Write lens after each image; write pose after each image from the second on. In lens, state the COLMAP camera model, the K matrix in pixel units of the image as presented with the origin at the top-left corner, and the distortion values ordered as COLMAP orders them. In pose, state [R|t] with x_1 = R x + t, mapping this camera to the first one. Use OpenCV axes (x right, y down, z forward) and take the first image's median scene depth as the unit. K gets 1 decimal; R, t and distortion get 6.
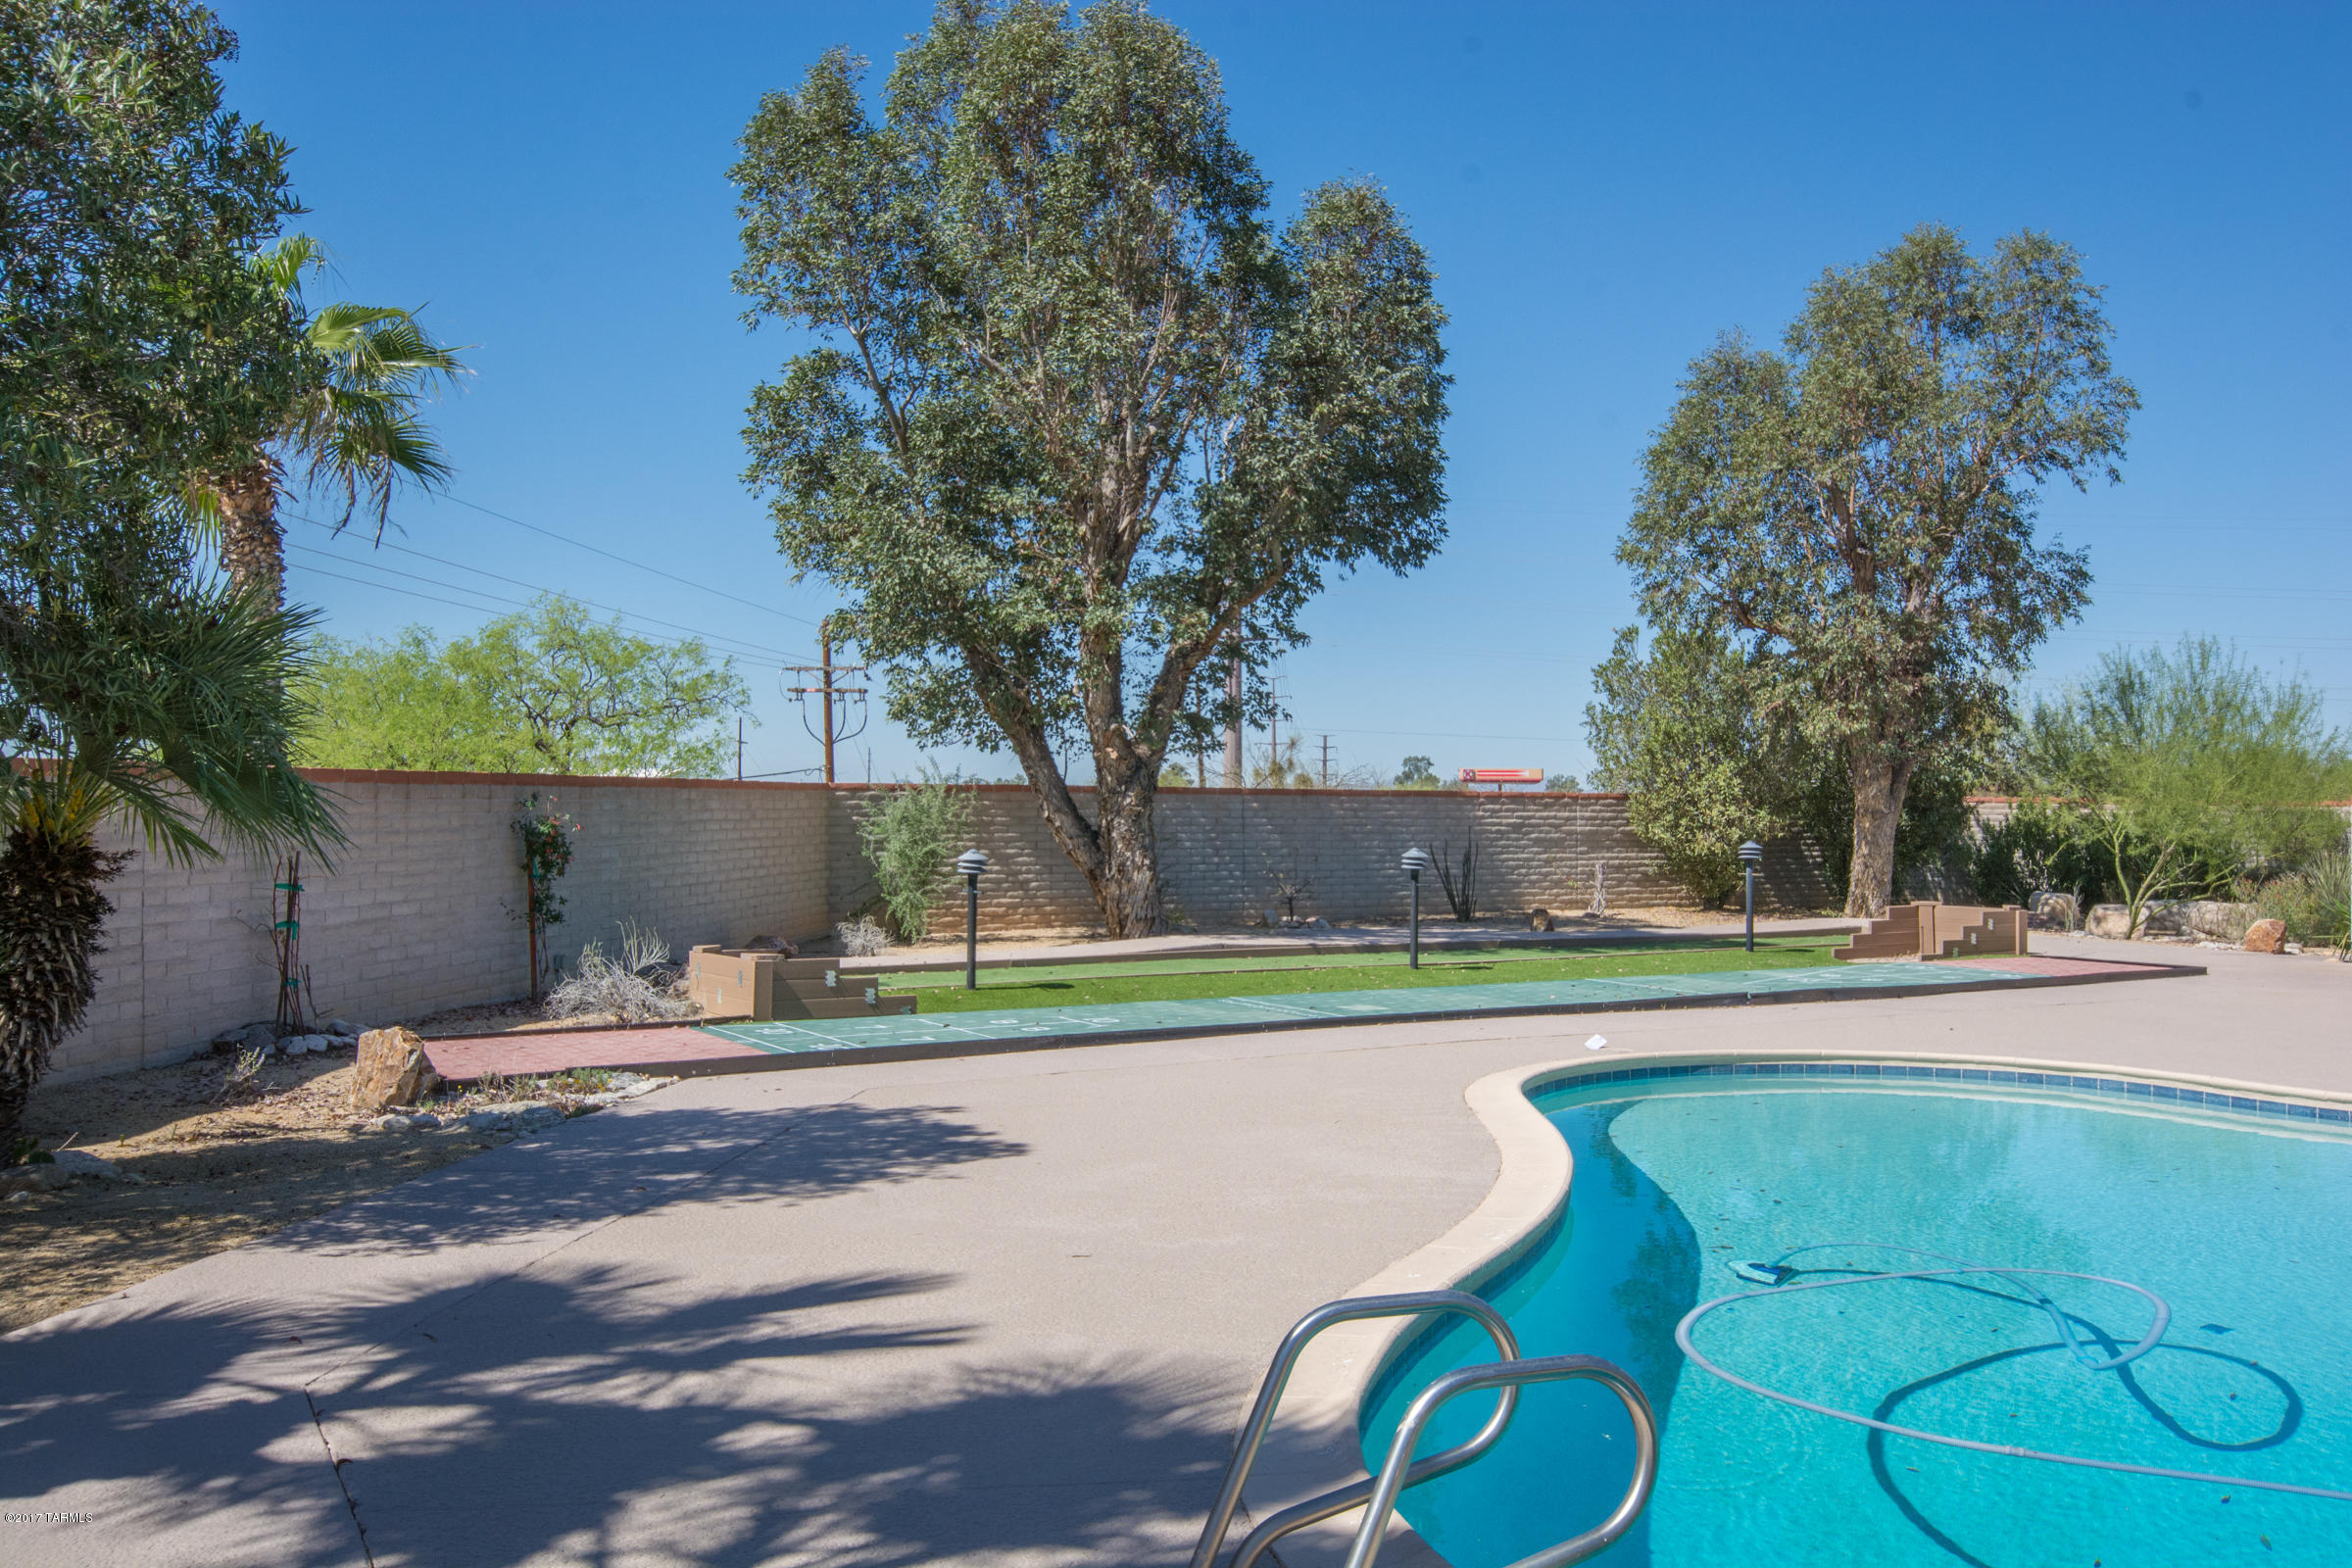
lens RADIAL K [[2034.9, 0, 1185.5], [0, 2034.9, 775.7], [0, 0, 1]] dist [0.039011, -0.011106]
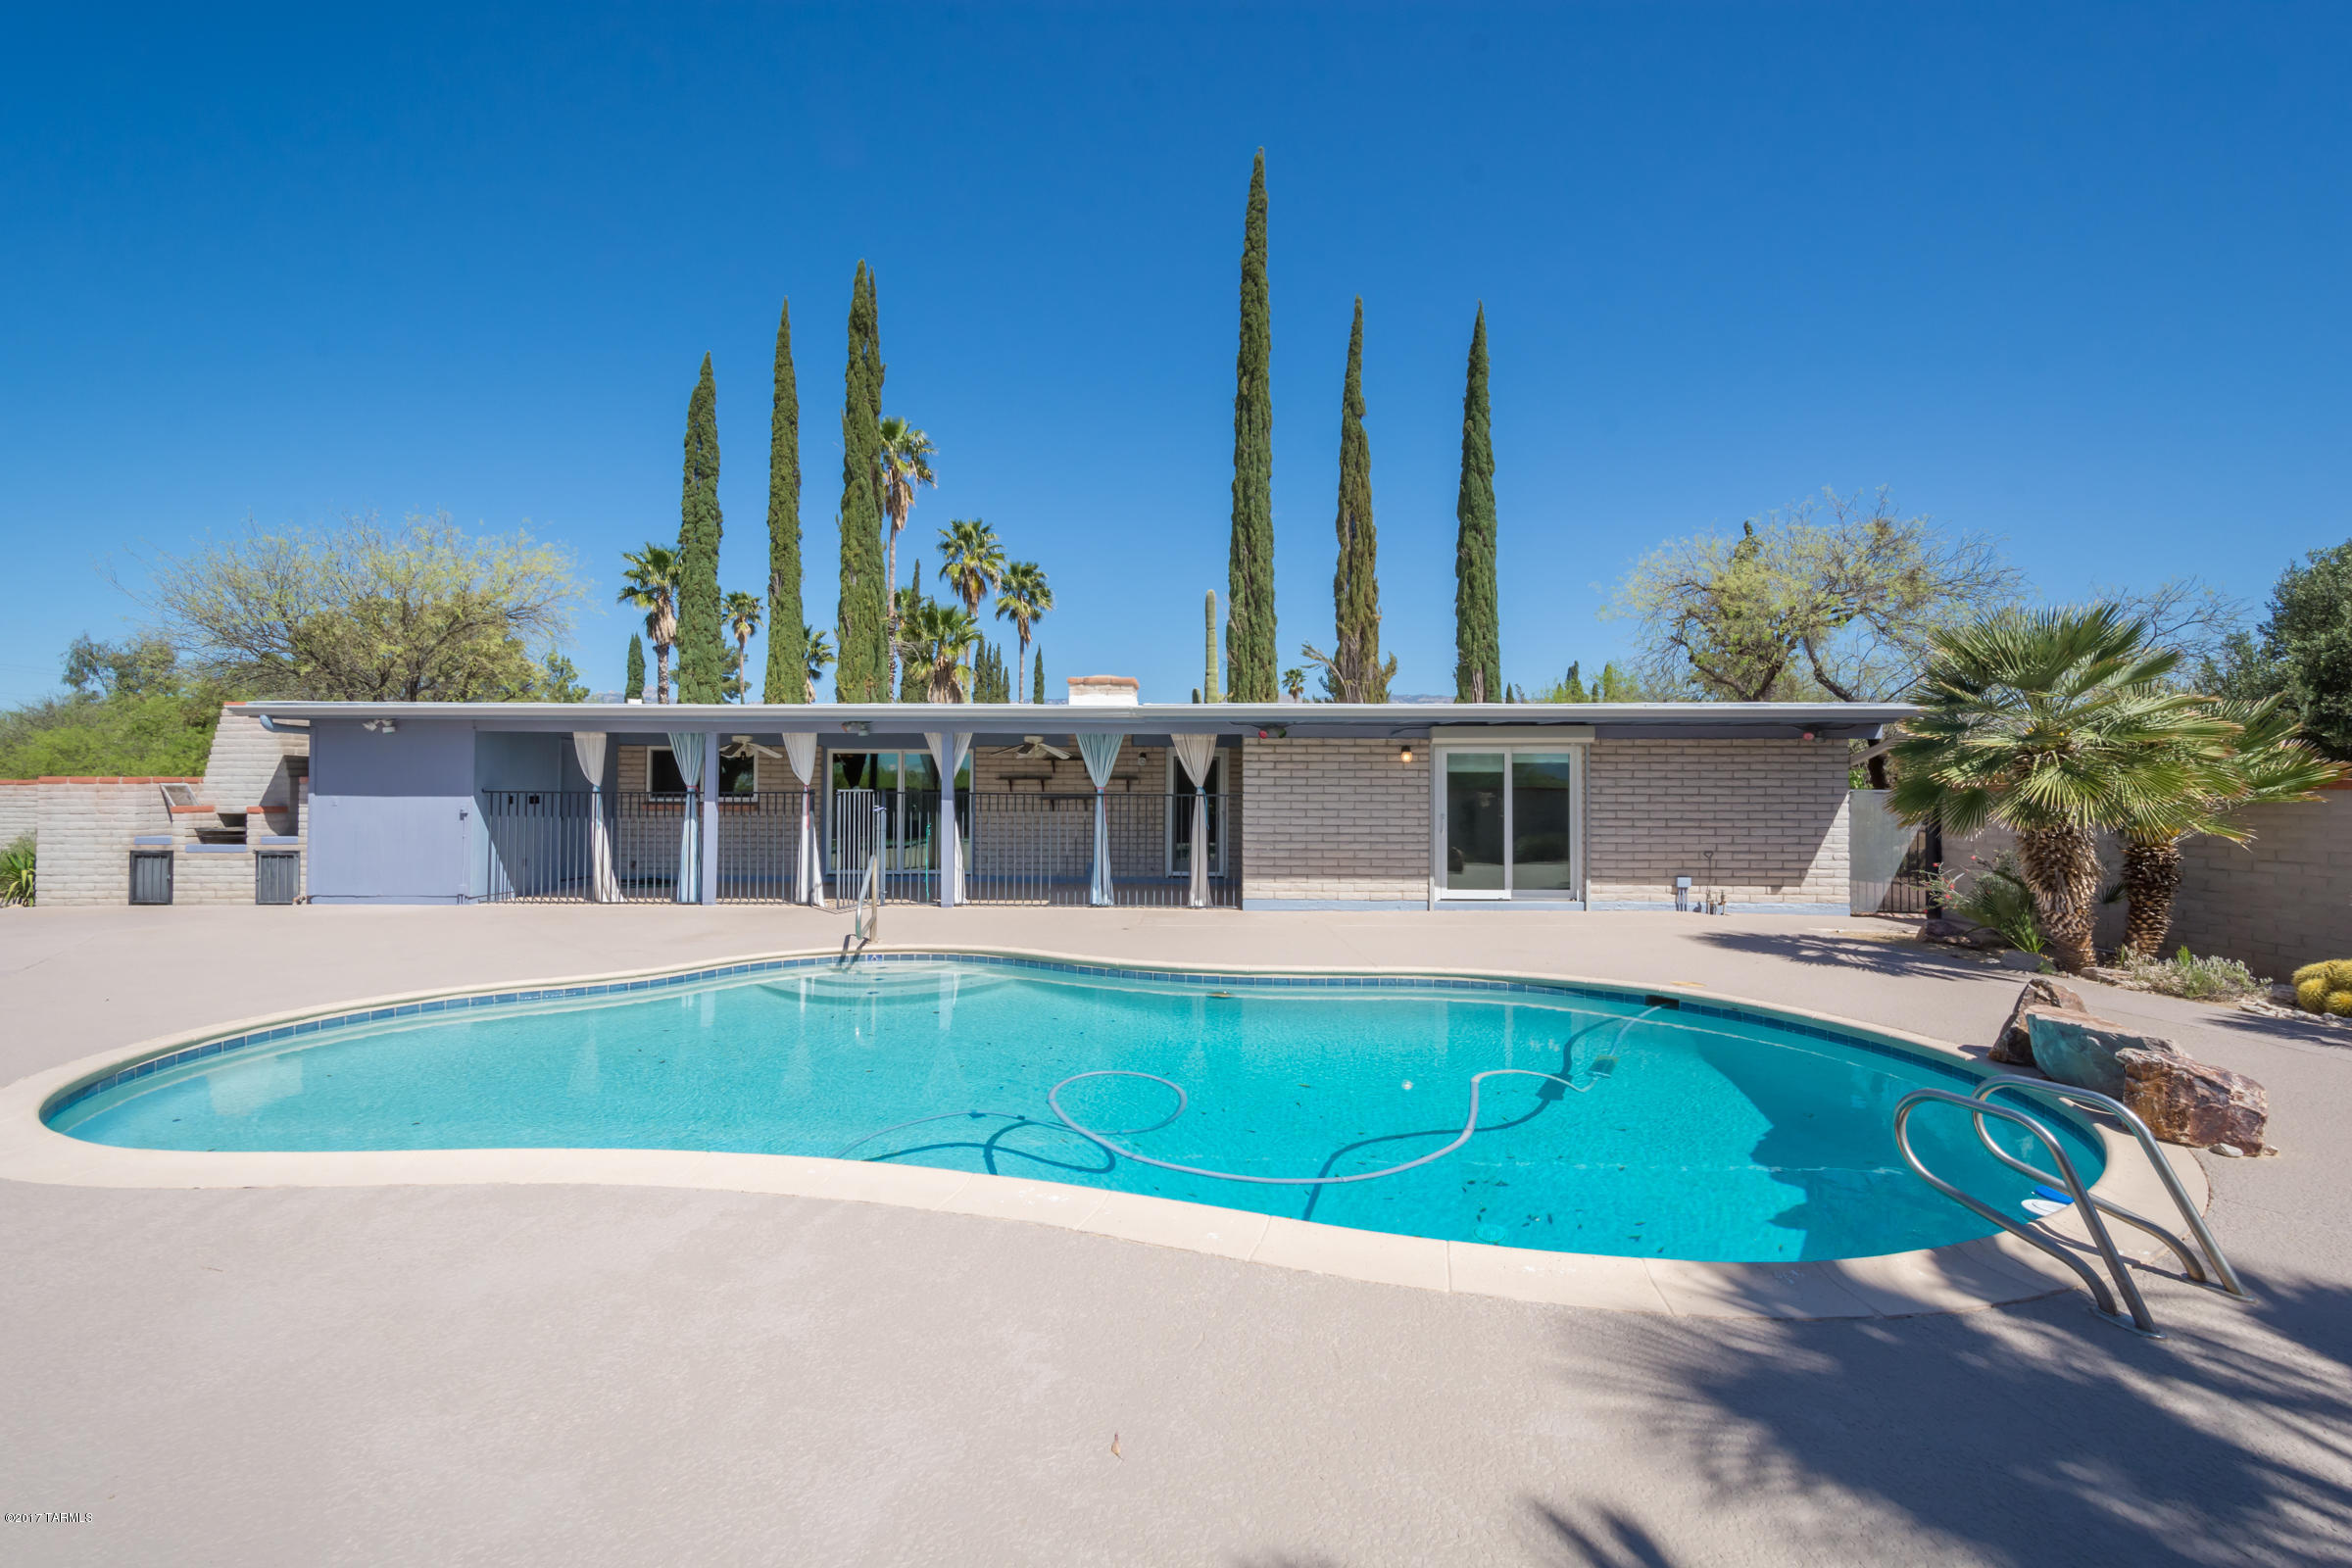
lens RADIAL K [[1021.1, 0, 1189.9], [0, 1021.1, 778.7], [0, 0, 1]] dist [0.015364, -0.006008]
pose [[-0.065815, 0.006131, 0.997813, -0.122252], [-0.017680, 0.999817, -0.007309, 0.002139], [-0.997675, -0.018123, -0.065695, 0.299865]]
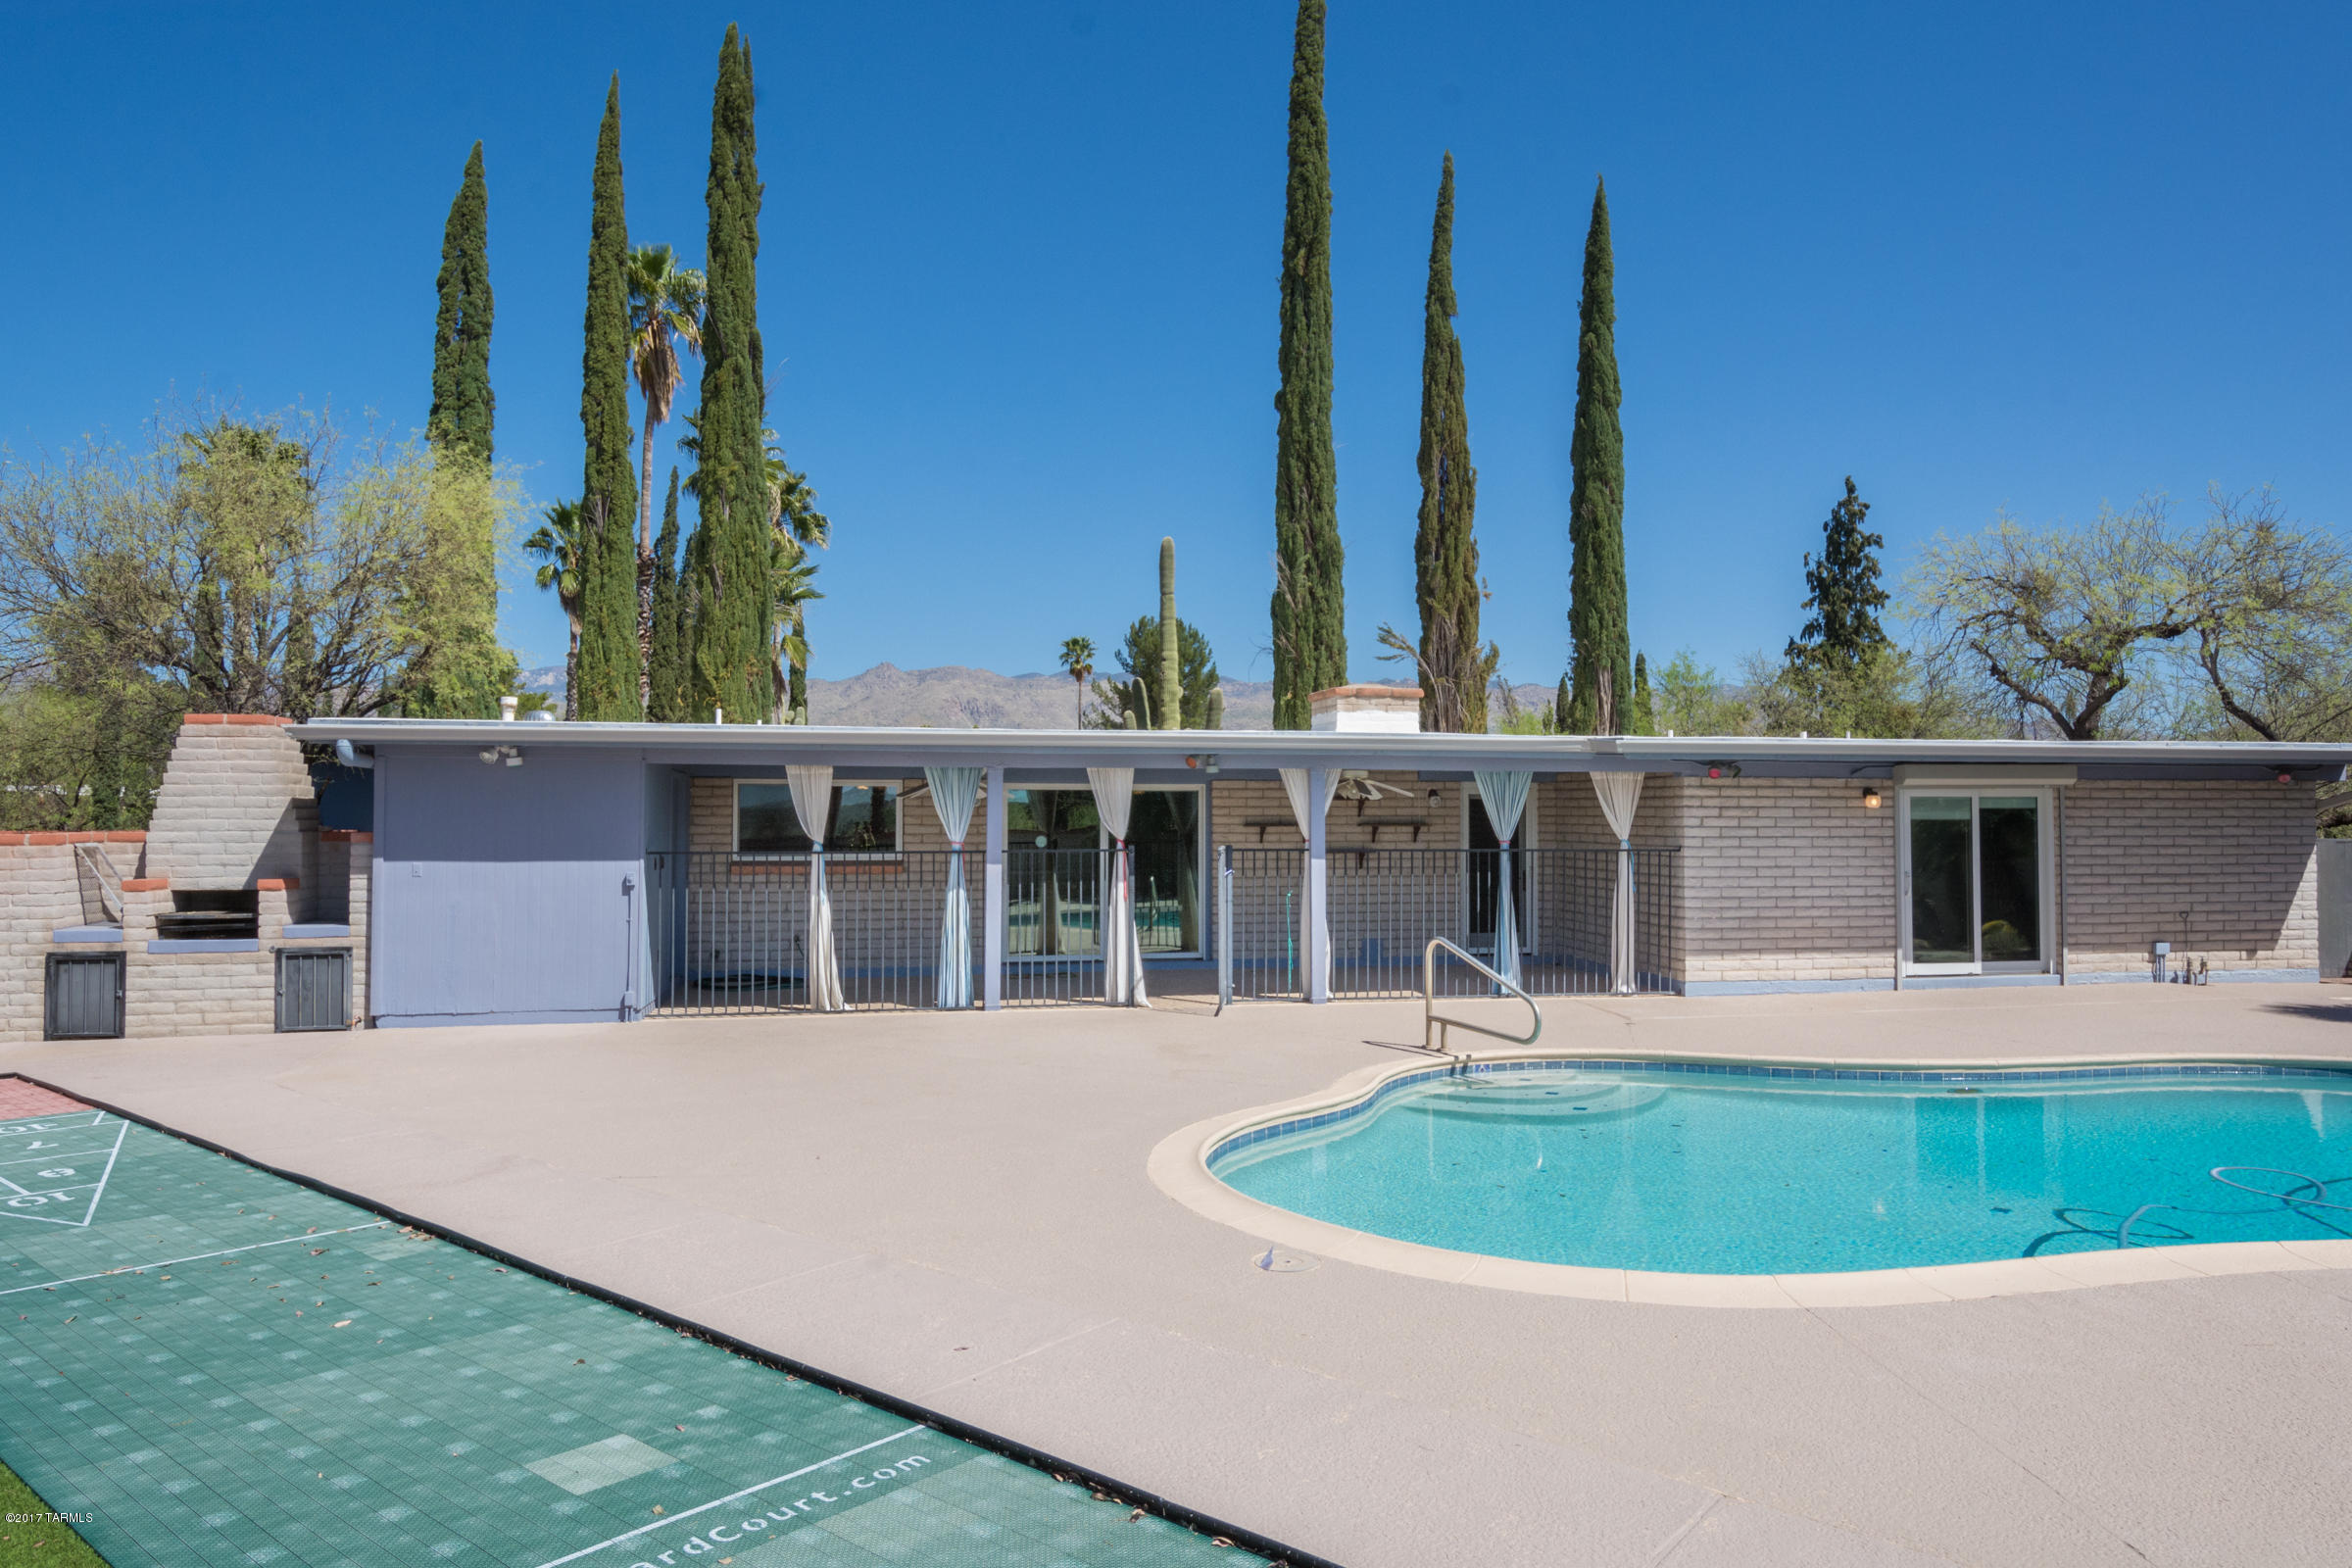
lens RADIAL K [[1561.7, 0, 1188.4], [0, 1561.7, 782.4], [0, 0, 1]] dist [0.028191, -0.020523]
pose [[-0.294347, 0.015493, 0.955573, -0.151013], [-0.015098, 0.999668, -0.020858, -0.005613], [-0.955579, -0.020567, -0.294016, 0.654831]]
